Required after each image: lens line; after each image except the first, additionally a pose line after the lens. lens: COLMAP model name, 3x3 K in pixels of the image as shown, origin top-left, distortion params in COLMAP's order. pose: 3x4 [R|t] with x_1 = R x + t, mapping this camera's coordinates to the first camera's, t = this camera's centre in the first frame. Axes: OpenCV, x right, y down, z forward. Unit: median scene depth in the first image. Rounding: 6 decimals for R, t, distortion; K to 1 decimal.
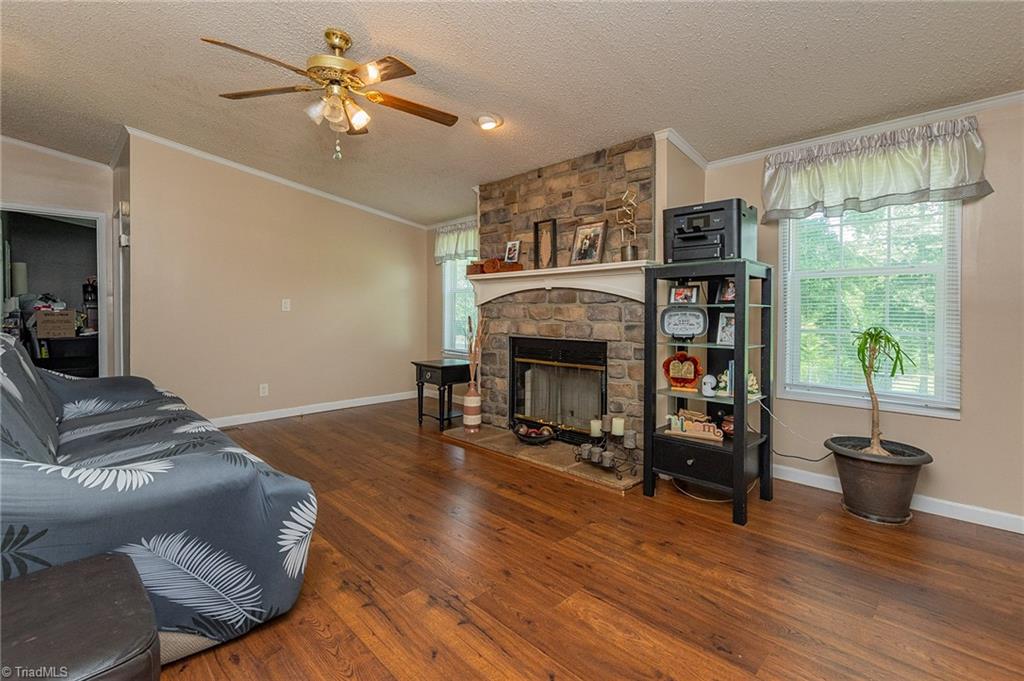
lens RADIAL K [[461.9, 0, 509.7], [0, 461.9, 315.7], [0, 0, 1]] dist [0.000401, -0.000105]
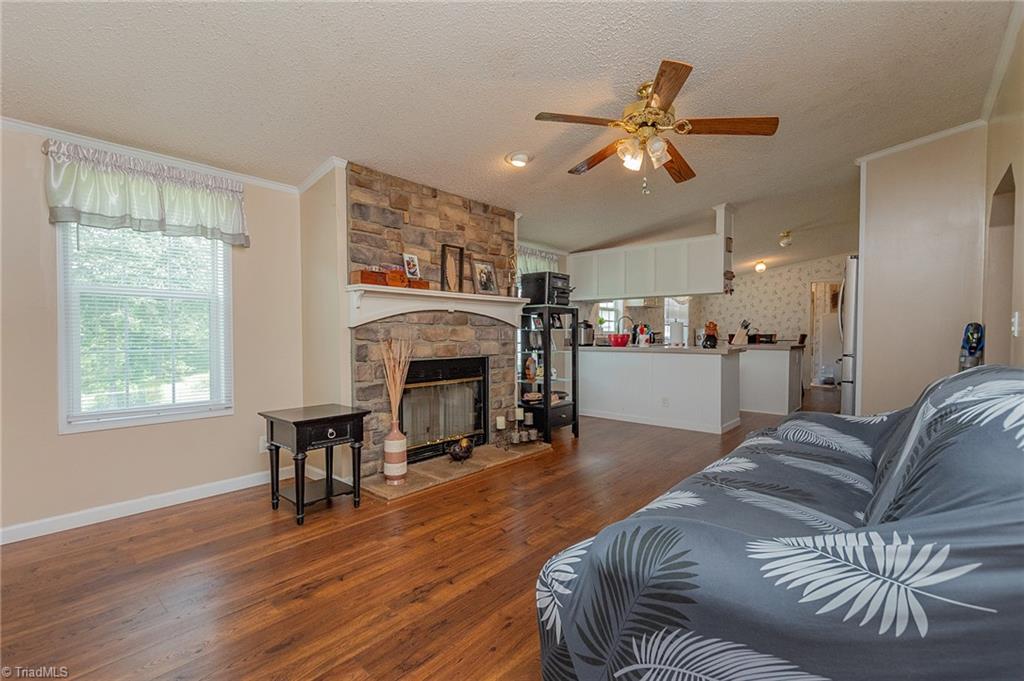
lens RADIAL K [[453.6, 0, 509.9], [0, 453.6, 343.6], [0, 0, 1]] dist [0.002056, -0.000309]
pose [[-0.066089, -0.025702, 0.997483, -0.969940], [0.008167, 0.999621, 0.026298, -0.010728], [-0.997780, 0.009885, -0.065854, 0.947622]]
